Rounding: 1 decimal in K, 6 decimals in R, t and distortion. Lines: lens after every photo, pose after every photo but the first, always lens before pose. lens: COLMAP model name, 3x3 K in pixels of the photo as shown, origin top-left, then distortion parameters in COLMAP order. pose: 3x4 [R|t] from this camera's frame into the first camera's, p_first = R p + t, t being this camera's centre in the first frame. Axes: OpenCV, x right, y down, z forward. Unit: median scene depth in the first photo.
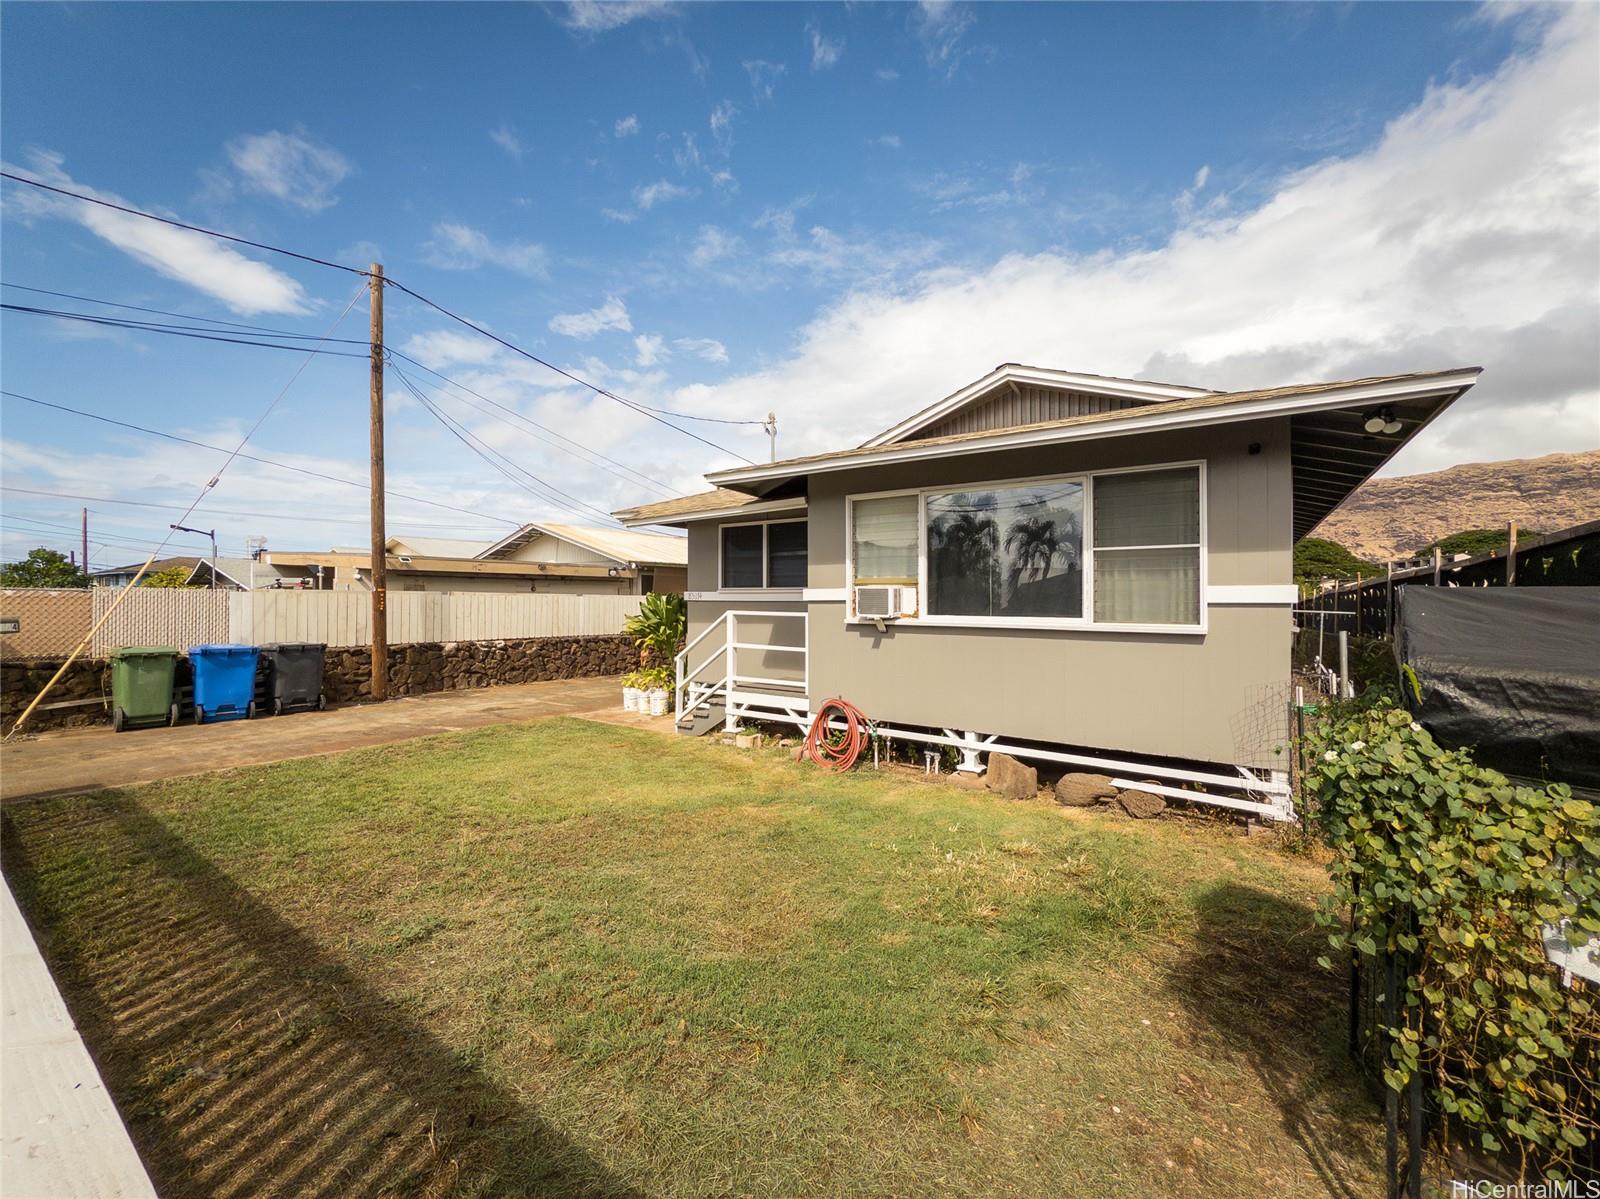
lens RADIAL K [[637.7, 0, 800.0], [0, 637.7, 599.5], [0, 0, 1]] dist [-0.001310, -0.000325]
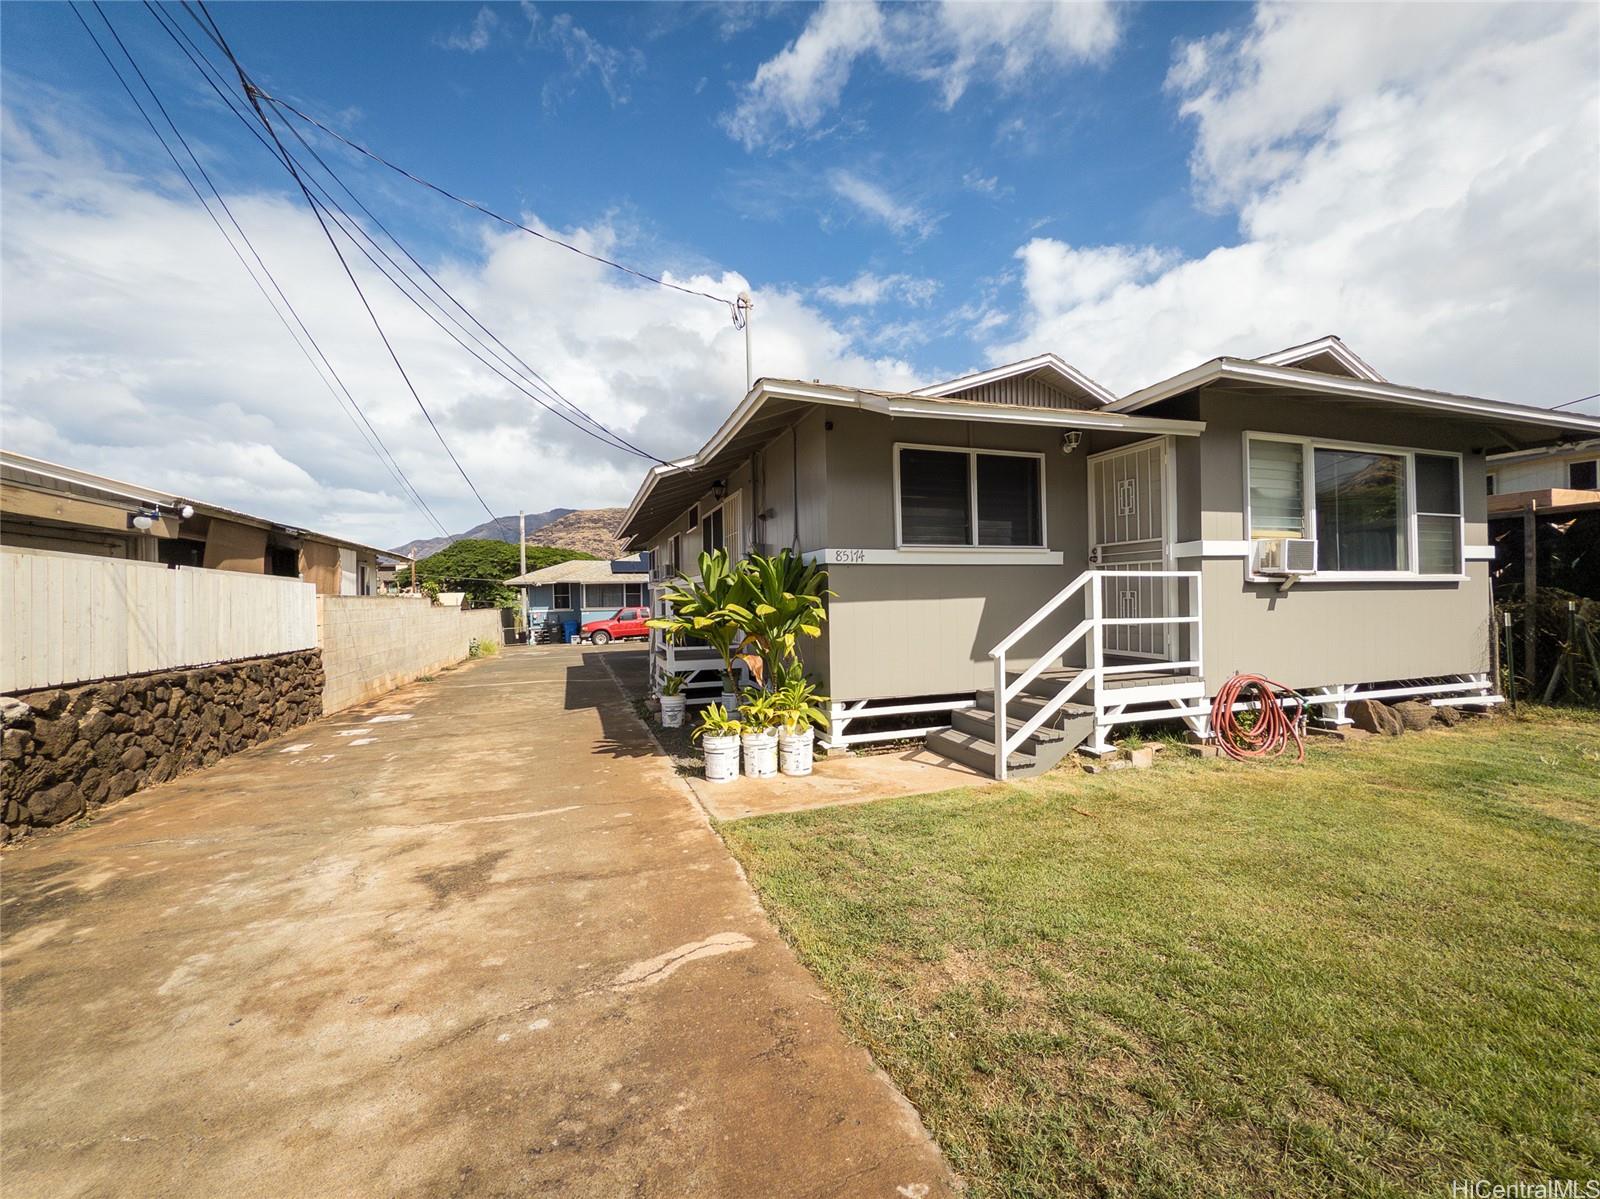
lens RADIAL K [[637.7, 0, 800.0], [0, 637.7, 599.5], [0, 0, 1]] dist [-0.001310, -0.000325]
pose [[0.590638, -0.012855, 0.806834, -0.962060], [0.020013, 0.999799, 0.001279, 0.047236], [-0.806688, 0.015392, 0.590777, 0.988726]]
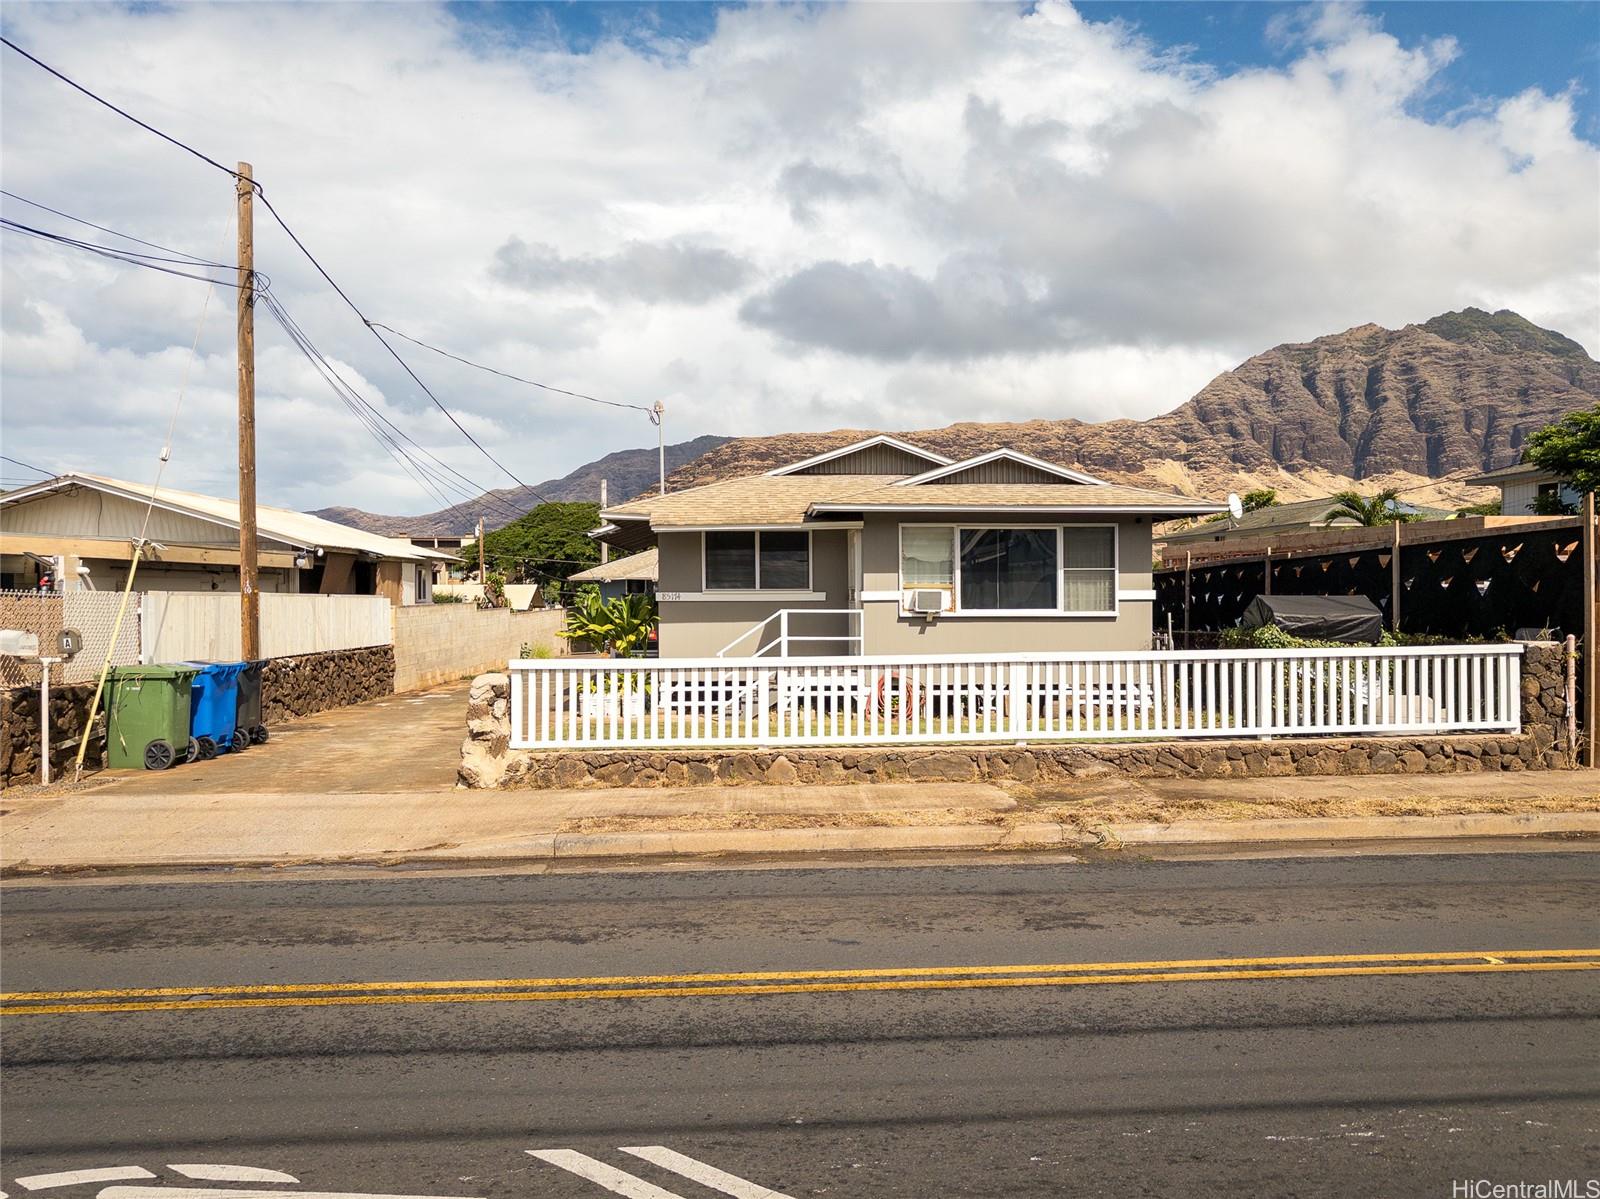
lens RADIAL K [[1120.0, 0, 808.7], [0, 1120.0, 601.6], [0, 0, 1]] dist [0.004792, 0.000394]
pose [[0.782564, -0.009182, 0.622503, -1.574357], [0.005478, 0.999954, 0.007863, -0.014540], [-0.622546, -0.002743, 0.782578, -0.750343]]
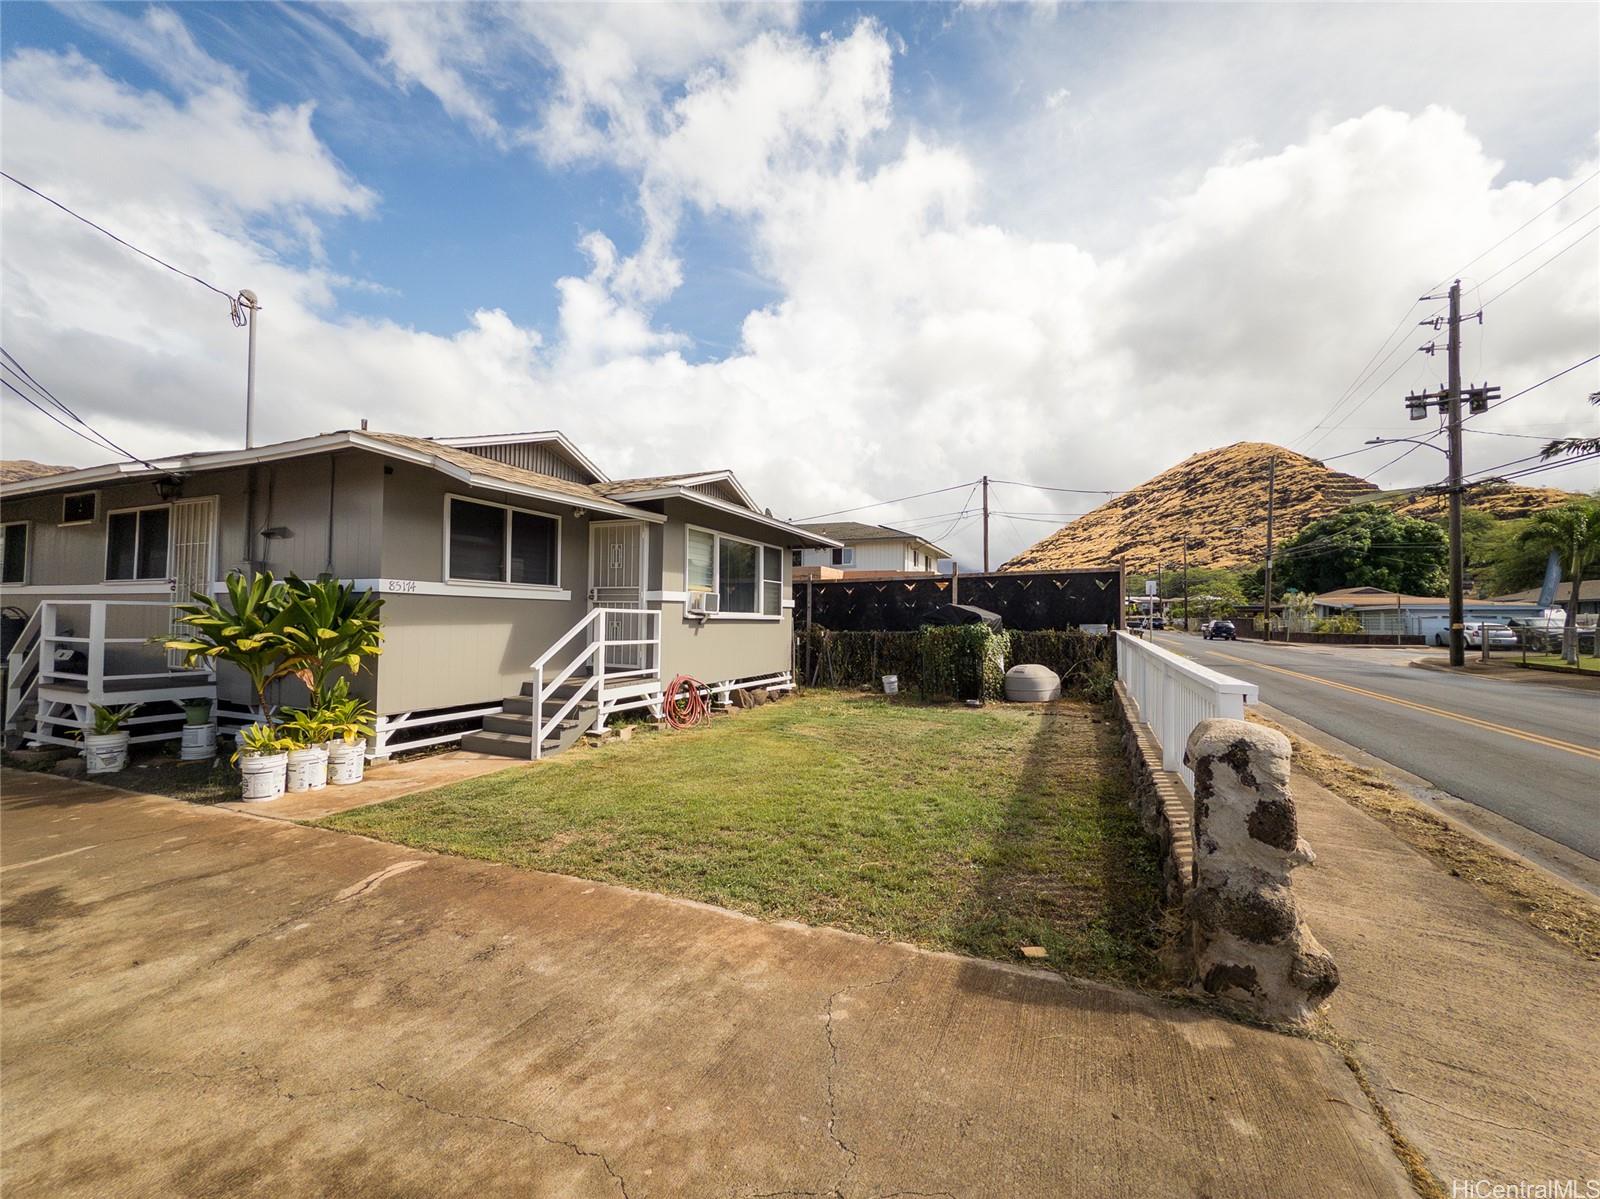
lens RADIAL K [[637.7, 0, 800.0], [0, 637.7, 599.5], [0, 0, 1]] dist [-0.001310, -0.000325]
pose [[-0.188314, 0.025265, 0.981784, -1.302702], [-0.009514, 0.999575, -0.027548, 0.032917], [-0.982063, -0.014529, -0.187994, 1.023933]]
